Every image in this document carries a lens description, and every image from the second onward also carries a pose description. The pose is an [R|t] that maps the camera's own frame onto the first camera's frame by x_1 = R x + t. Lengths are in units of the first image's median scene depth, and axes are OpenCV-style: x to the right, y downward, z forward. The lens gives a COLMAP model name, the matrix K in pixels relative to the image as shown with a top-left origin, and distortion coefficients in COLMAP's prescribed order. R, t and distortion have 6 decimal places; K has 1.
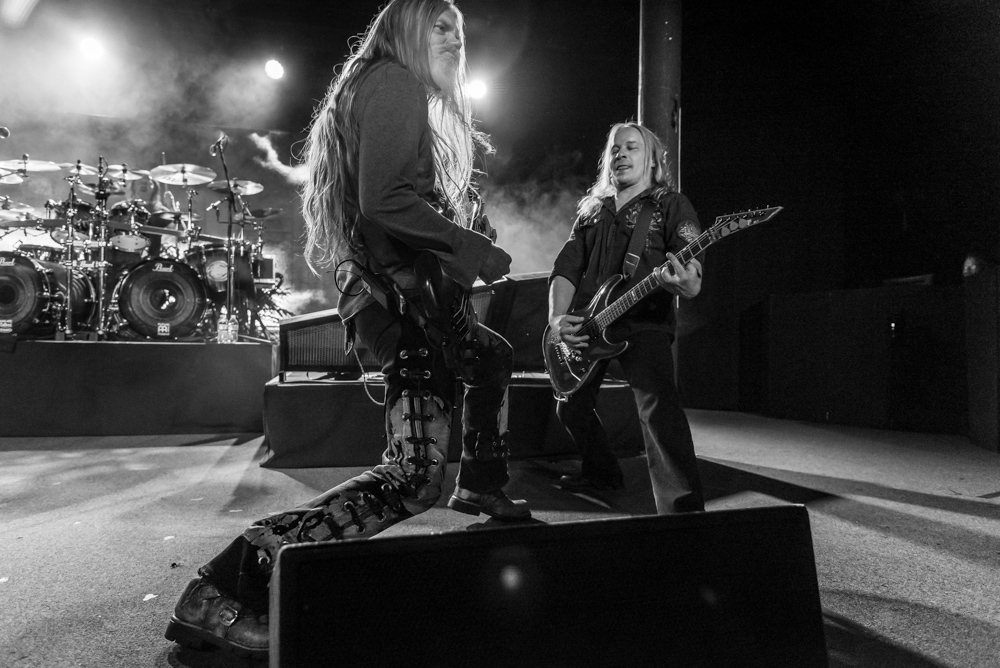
lens RADIAL K [[716.0, 0, 500.0], [0, 716.0, 334.0], [0, 0, 1]] dist [-0.000147, -0.000028]
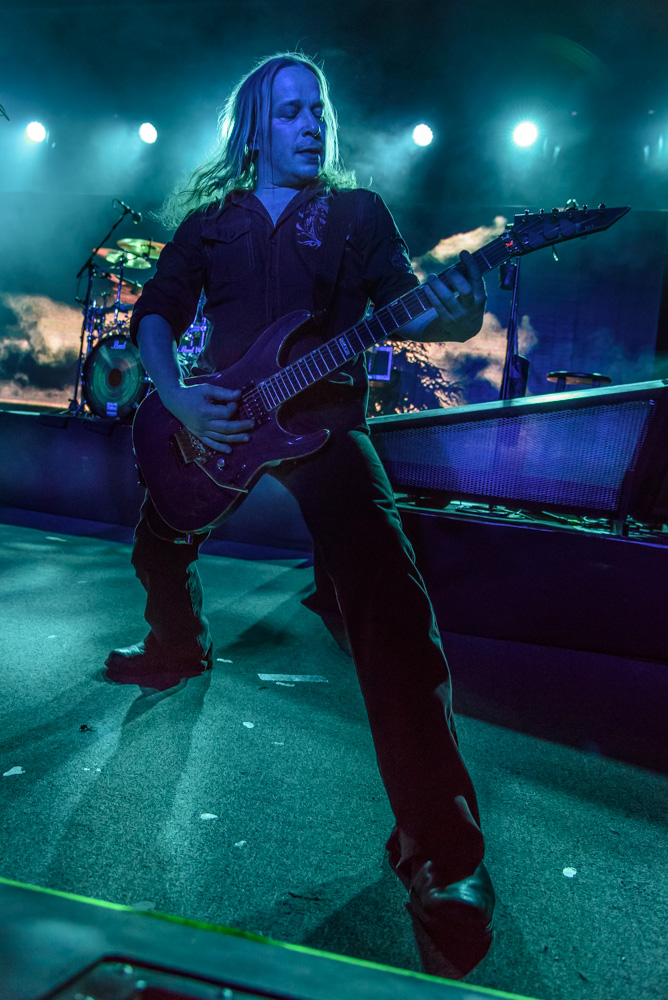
lens RADIAL K [[716.0, 0, 334.3], [0, 716.0, 441.0], [0, 0, 1]] dist [-0.000147, -0.000028]
pose [[0.860740, 0.080856, -0.502582, 0.075555], [-0.088557, 0.996034, 0.008577, -0.003083], [0.501283, 0.037125, 0.864487, 0.296971]]
